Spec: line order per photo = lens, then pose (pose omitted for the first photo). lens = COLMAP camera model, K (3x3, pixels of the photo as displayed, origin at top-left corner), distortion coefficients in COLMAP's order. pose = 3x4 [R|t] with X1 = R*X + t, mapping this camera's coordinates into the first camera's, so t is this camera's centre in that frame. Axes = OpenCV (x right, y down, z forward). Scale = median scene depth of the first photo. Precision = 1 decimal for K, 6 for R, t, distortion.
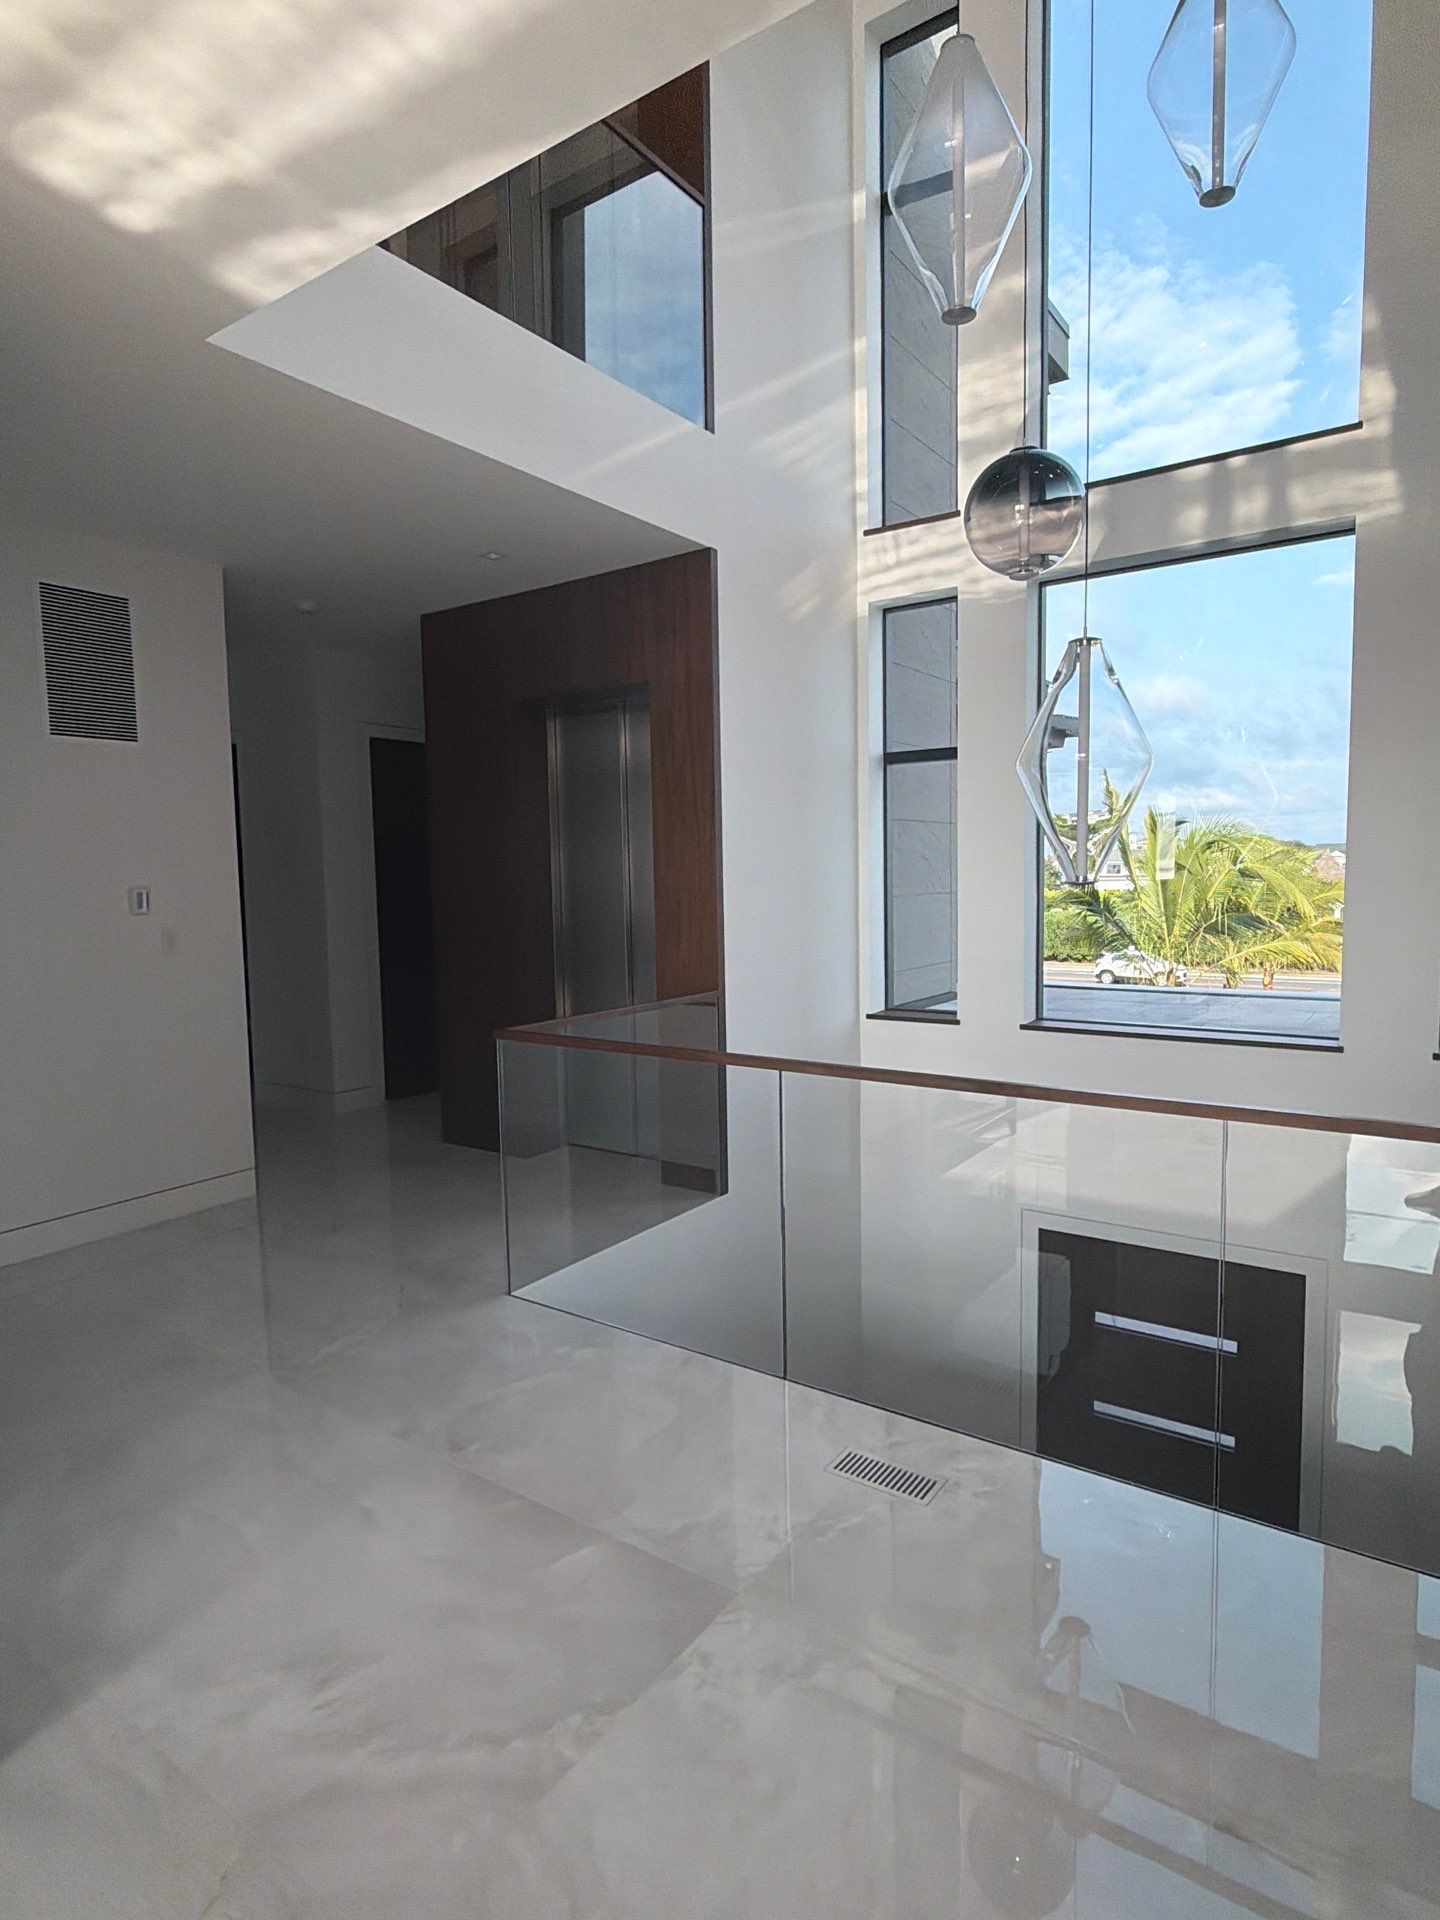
lens RADIAL K [[1056.9, 0, 720.0], [0, 1056.9, 960.0], [0, 0, 1]] dist [-0.000566, -0.000032]
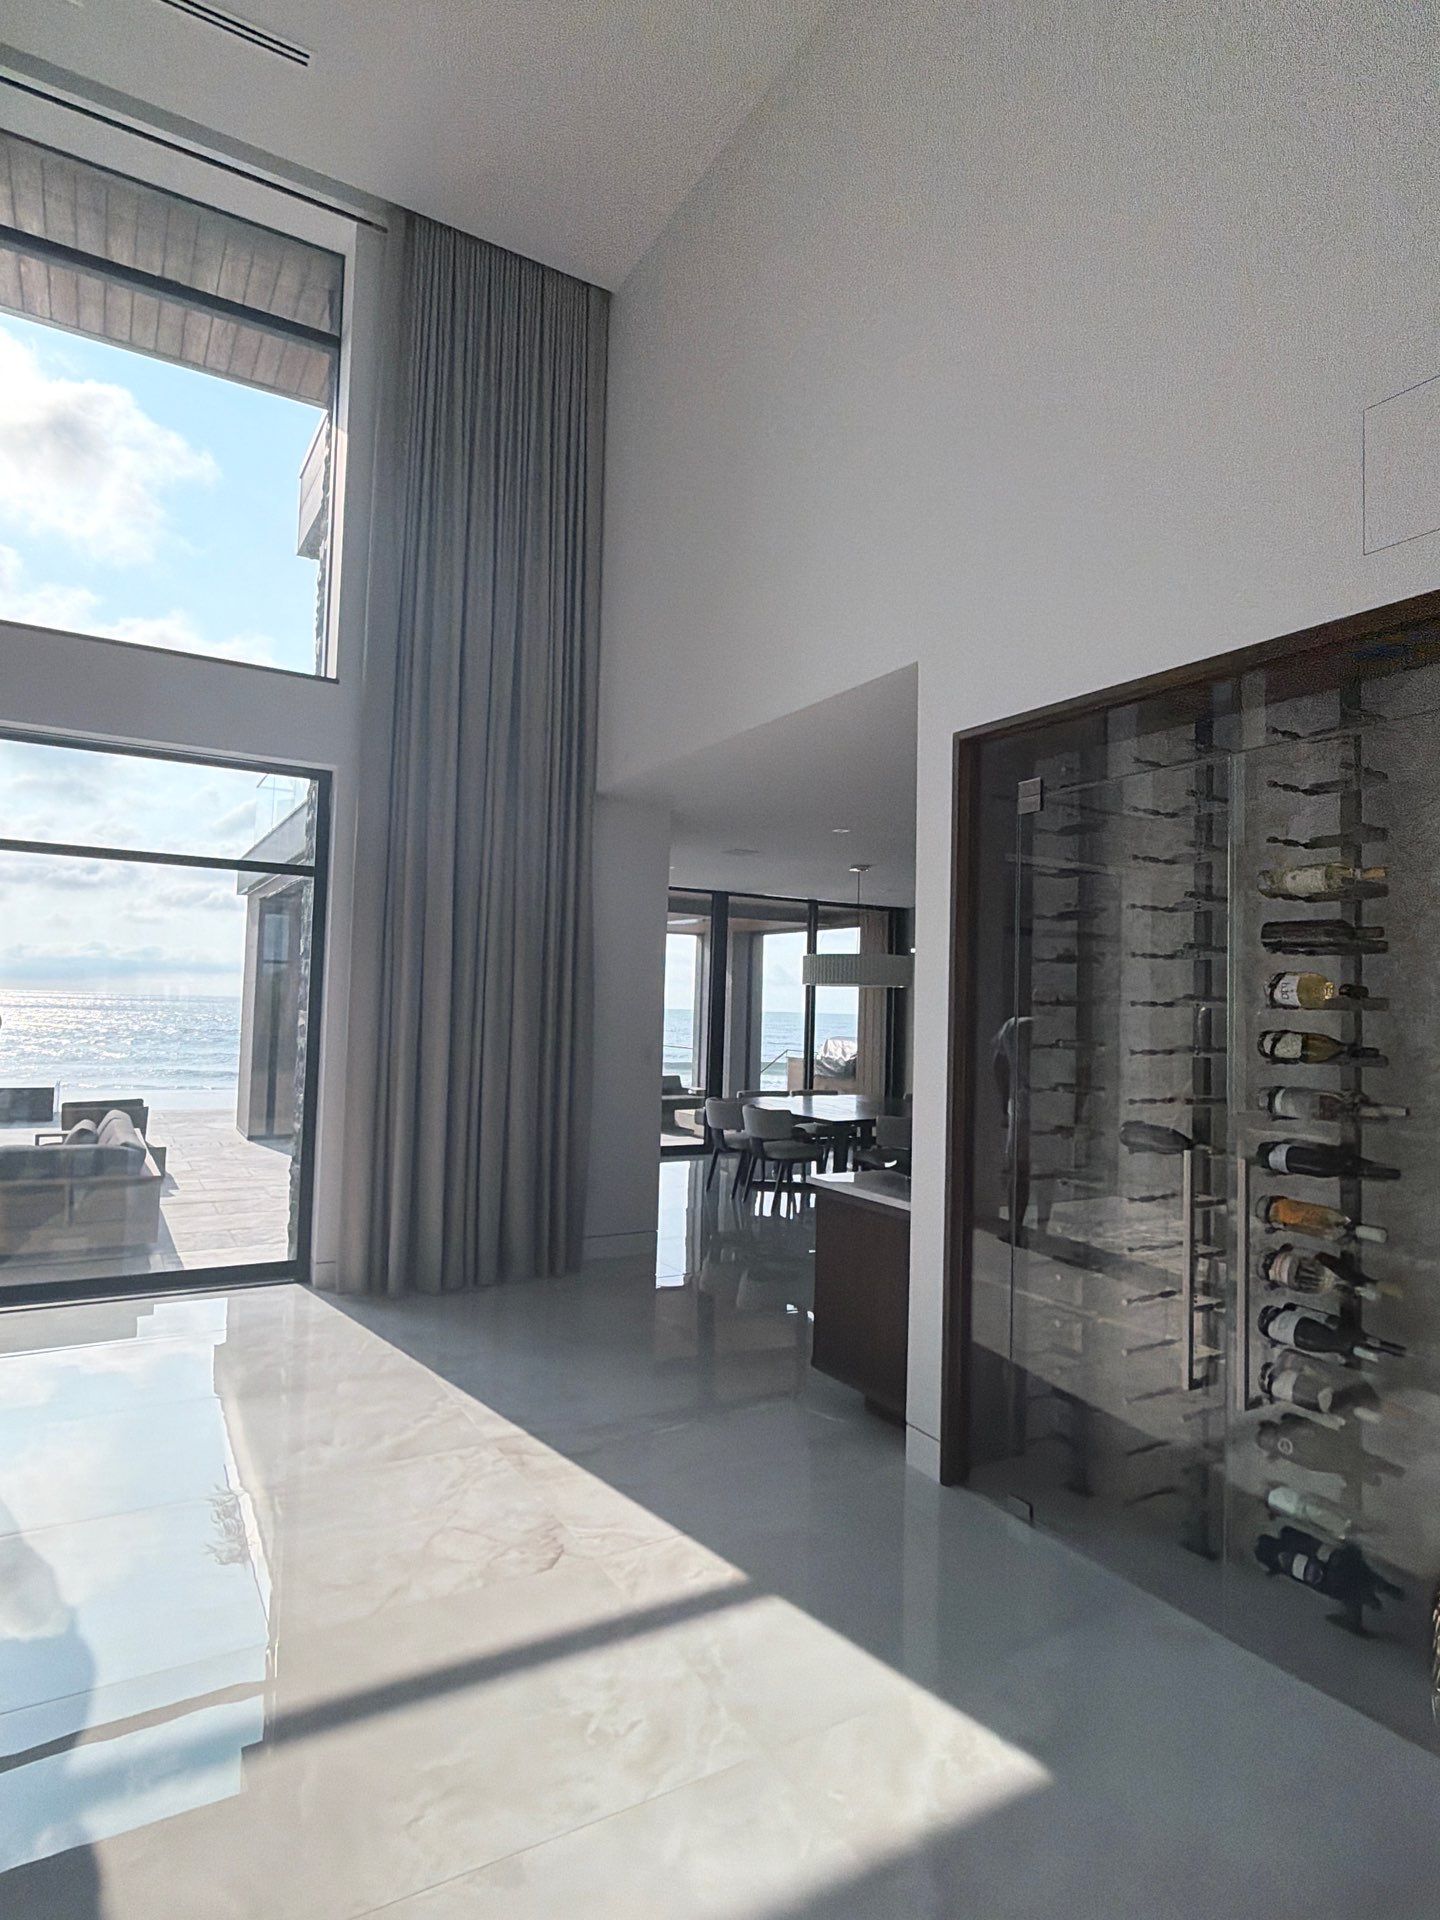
lens RADIAL K [[1056.9, 0, 720.0], [0, 1056.9, 960.0], [0, 0, 1]] dist [-0.000566, -0.000032]
pose [[0.412337, 0.073250, 0.908082, -1.970768], [0.041894, 0.994183, -0.099218, 0.057416], [-0.910067, 0.078955, 0.406870, -0.483579]]
